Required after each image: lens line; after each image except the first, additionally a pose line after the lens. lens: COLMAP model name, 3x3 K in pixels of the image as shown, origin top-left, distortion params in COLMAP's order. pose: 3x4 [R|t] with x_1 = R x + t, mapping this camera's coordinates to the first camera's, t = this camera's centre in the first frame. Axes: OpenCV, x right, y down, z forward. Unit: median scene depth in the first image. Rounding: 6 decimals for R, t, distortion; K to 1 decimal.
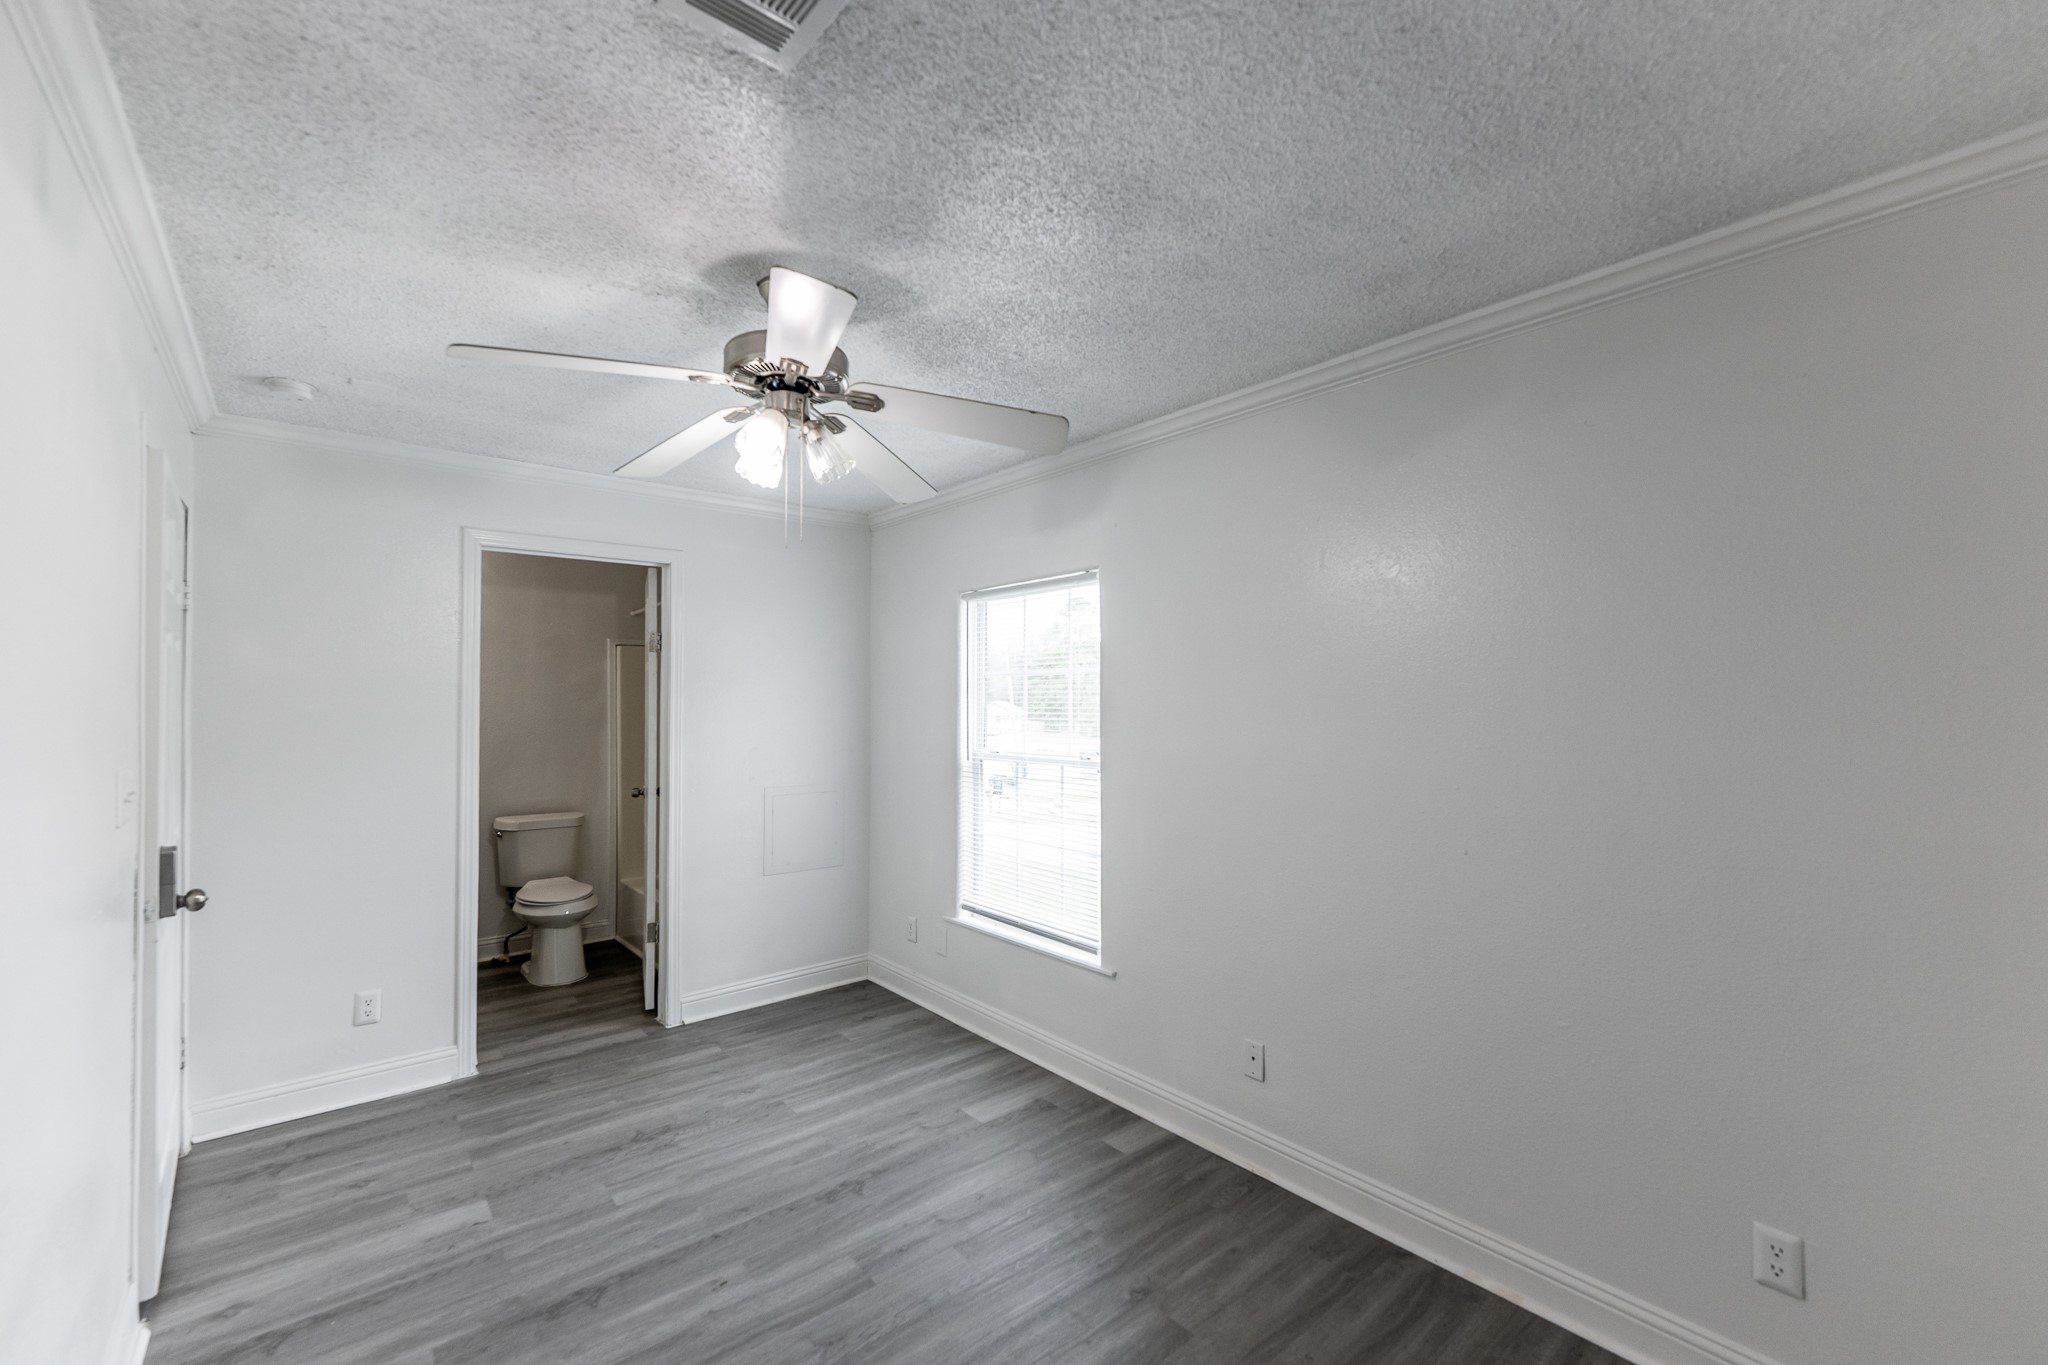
lens RADIAL K [[868.3, 0, 1055.8], [0, 868.3, 686.7], [0, 0, 1]] dist [-0.001450, 0.000364]
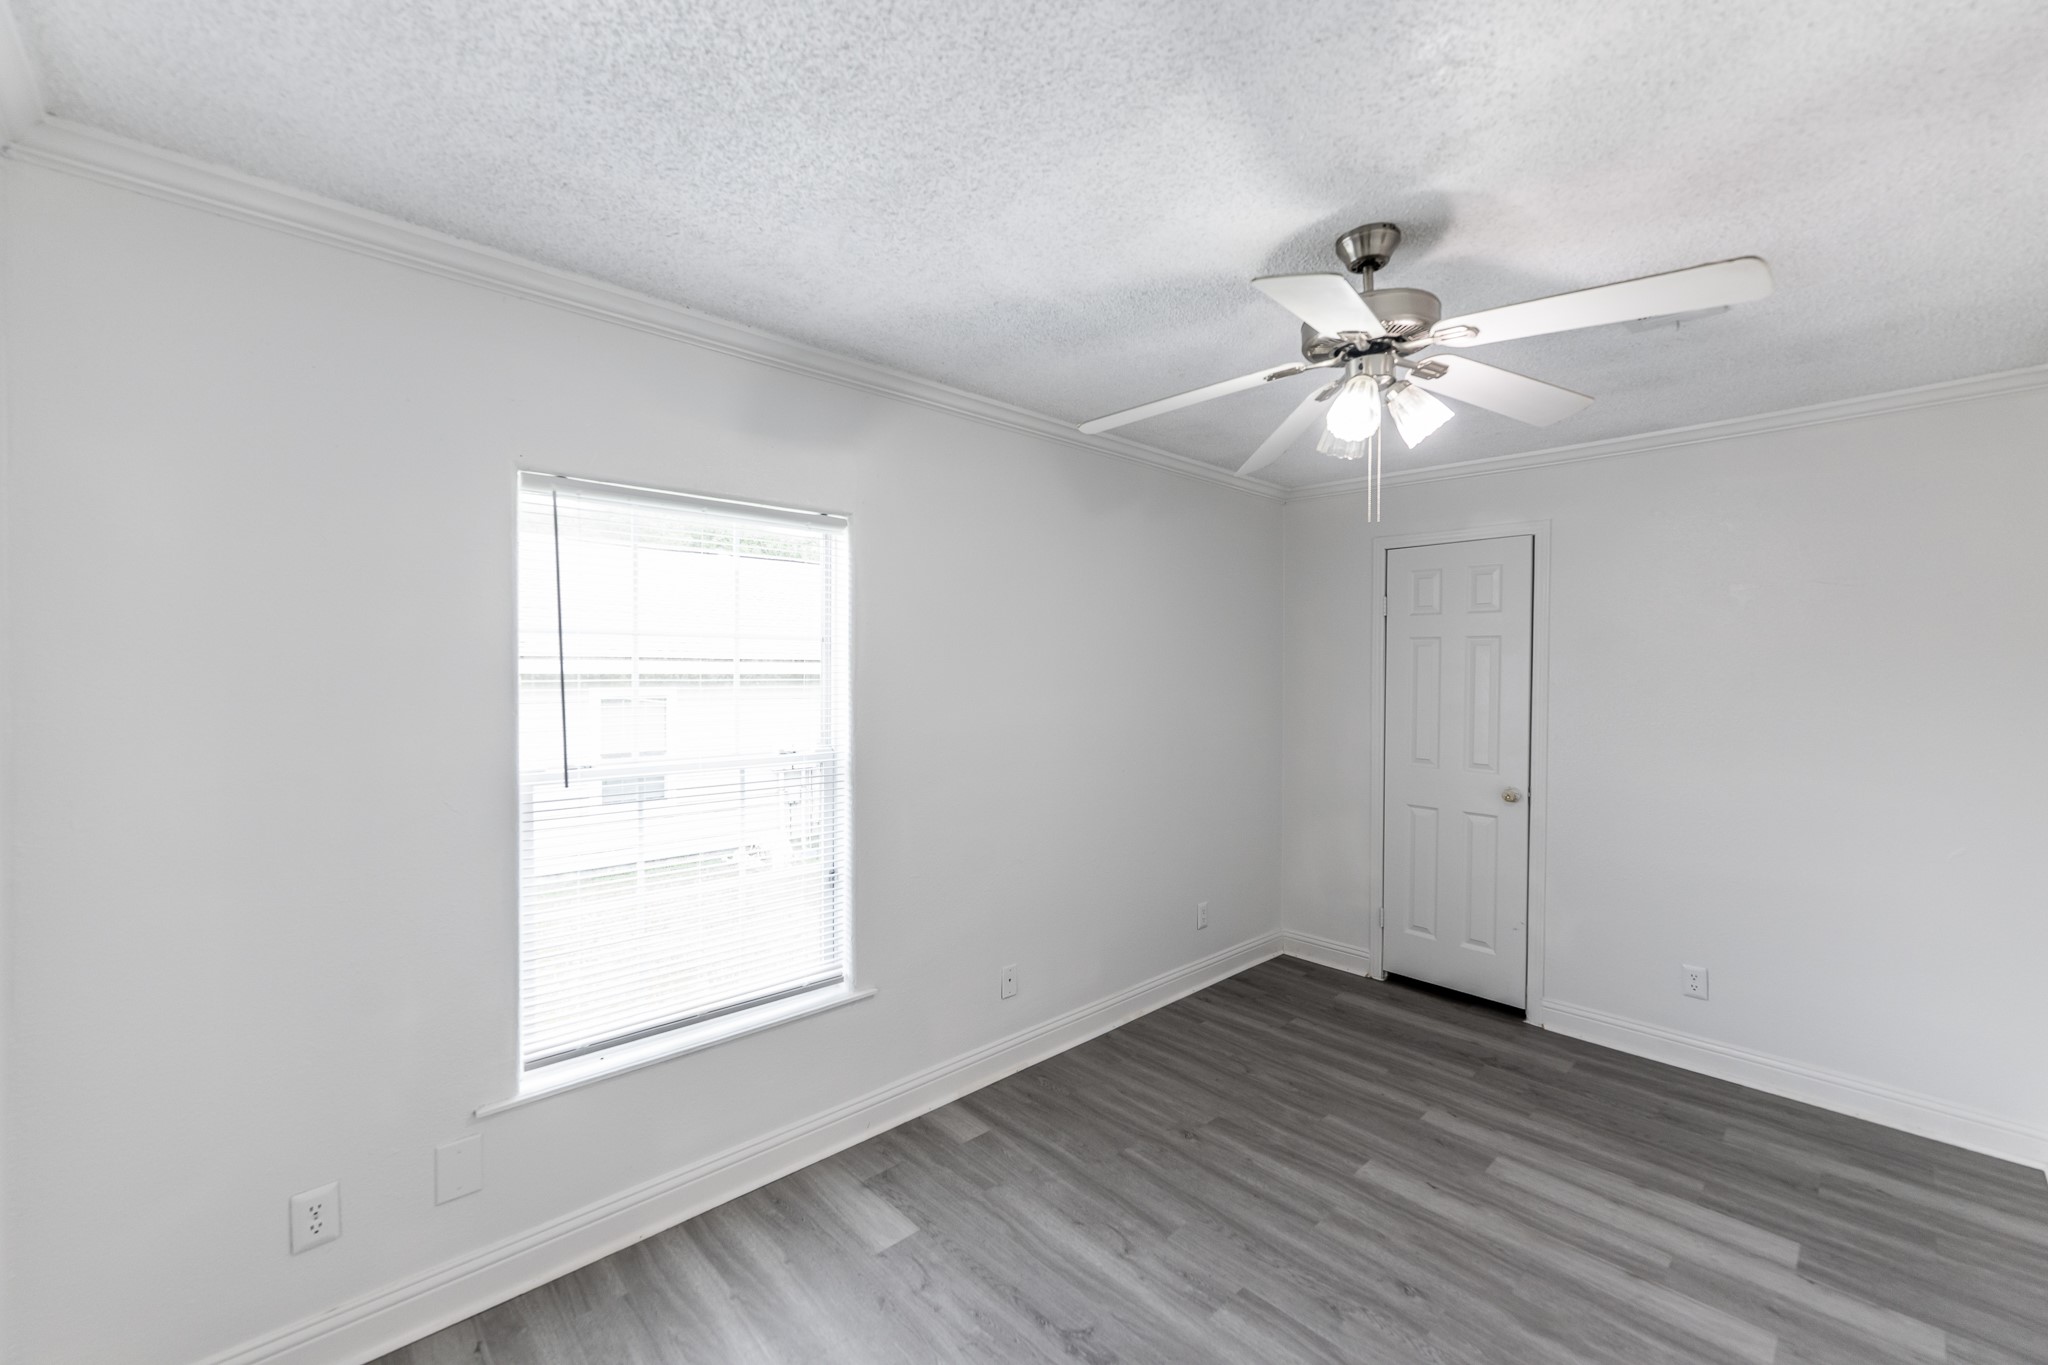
lens RADIAL K [[816.4, 0, 1013.1], [0, 816.4, 682.6], [0, 0, 1]] dist [0.000760, -0.000058]
pose [[-0.034276, -0.005311, 0.999398, -0.853732], [-0.013128, 0.999902, 0.004863, 0.019796], [-0.999326, -0.012953, -0.034342, 1.011665]]
